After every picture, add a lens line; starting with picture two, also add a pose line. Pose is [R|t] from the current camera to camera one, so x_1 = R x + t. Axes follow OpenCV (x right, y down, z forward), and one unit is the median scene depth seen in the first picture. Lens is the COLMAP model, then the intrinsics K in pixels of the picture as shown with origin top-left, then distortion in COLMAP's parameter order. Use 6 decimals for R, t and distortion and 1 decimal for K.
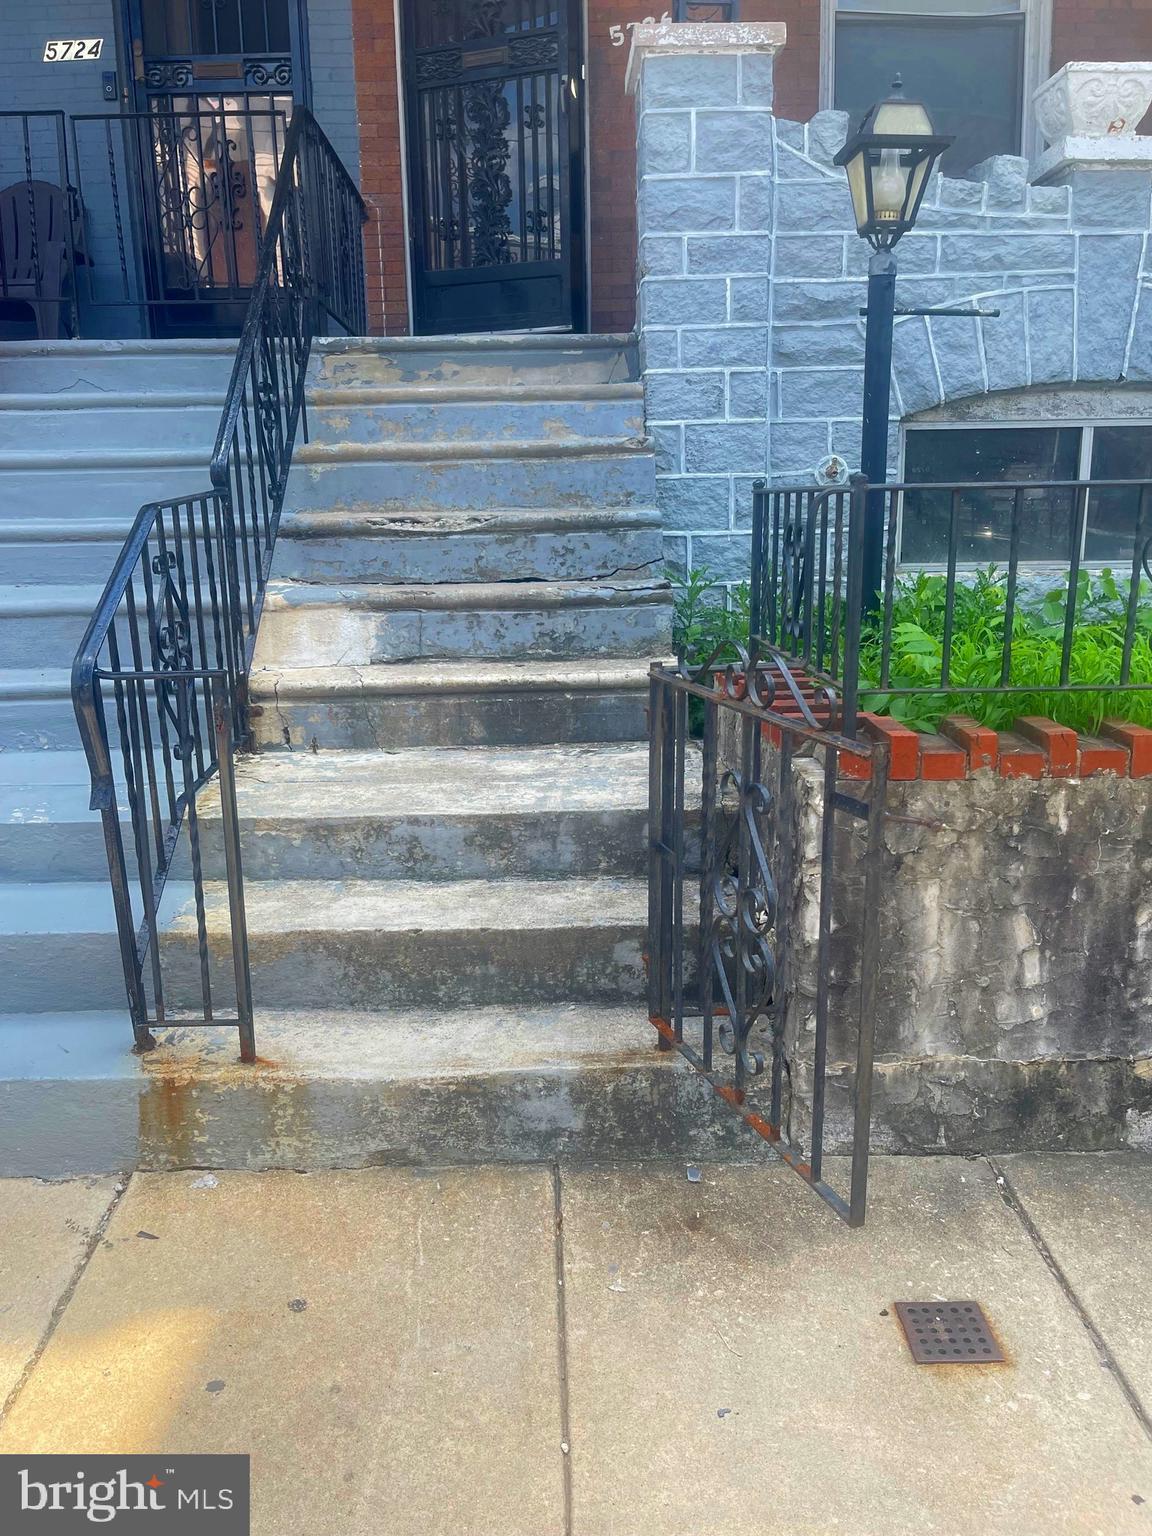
lens RADIAL K [[1204.7, 0, 576.0], [0, 1204.7, 768.0], [0, 0, 1]] dist [0.068530, -0.112659]
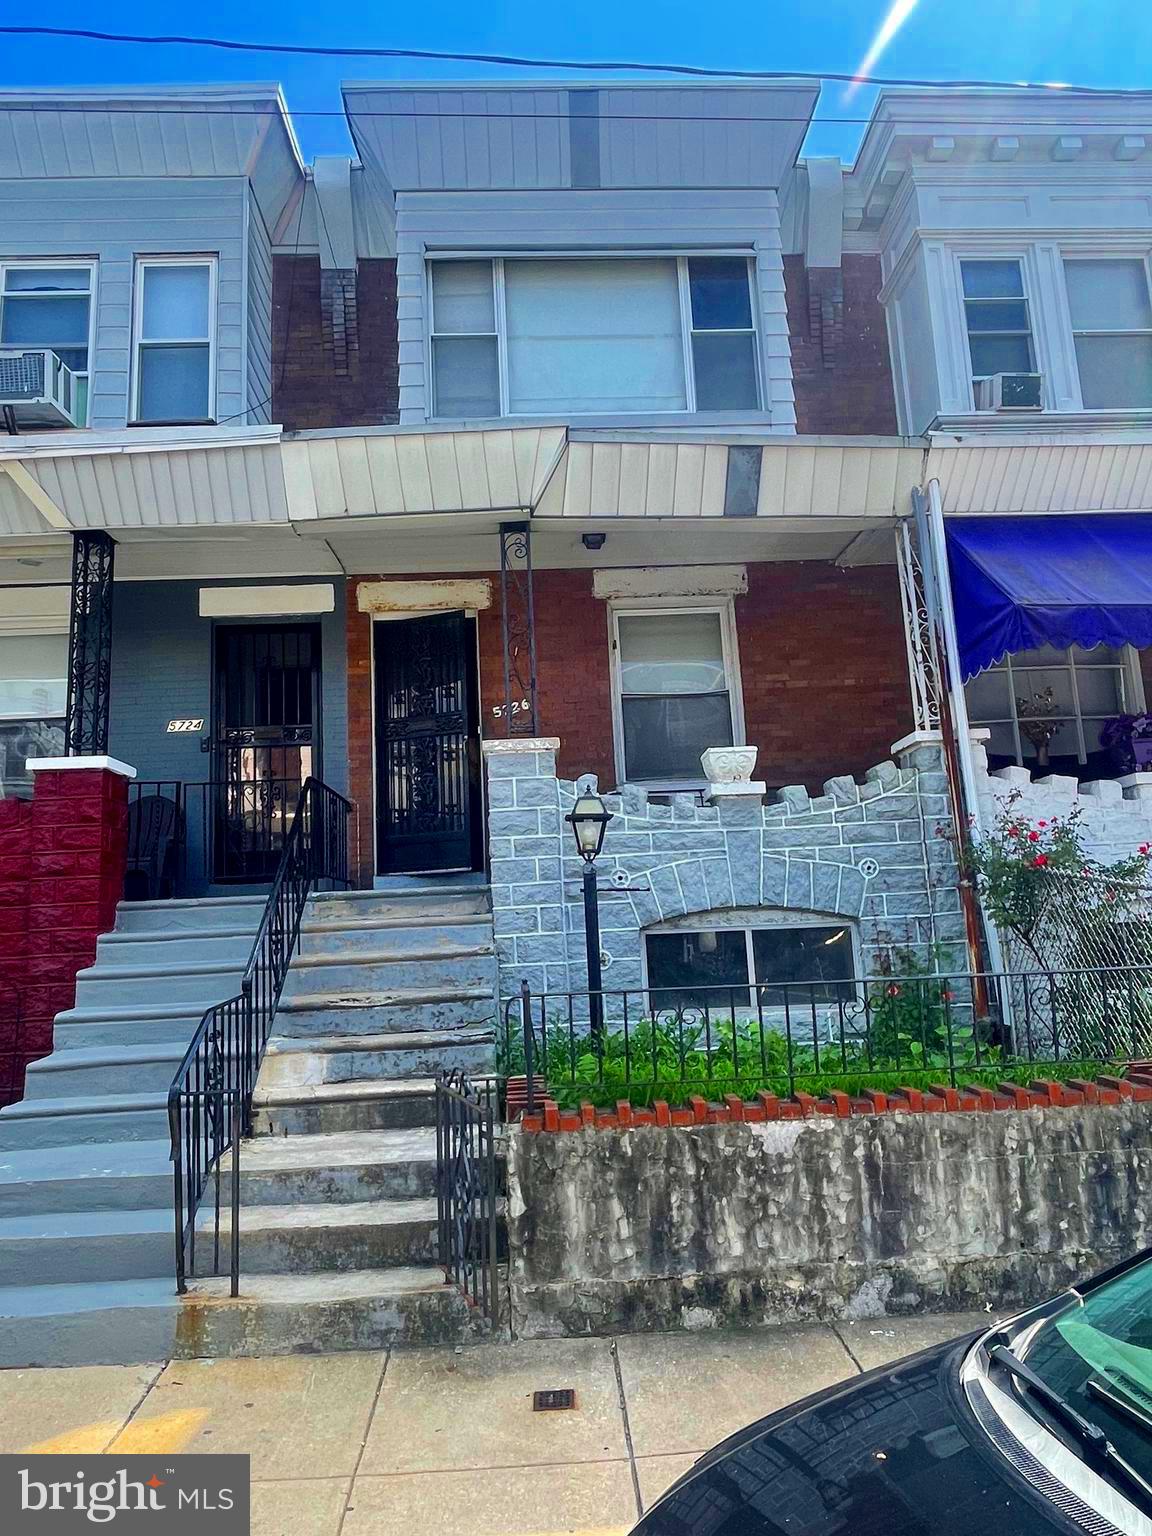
lens RADIAL K [[994.6, 0, 576.0], [0, 994.6, 768.0], [0, 0, 1]] dist [0.020543, -0.045491]
pose [[0.999050, -0.022092, 0.037554, 0.217109], [0.034651, 0.925385, -0.377442, 0.068811], [-0.026413, 0.378385, 0.925271, -0.748442]]
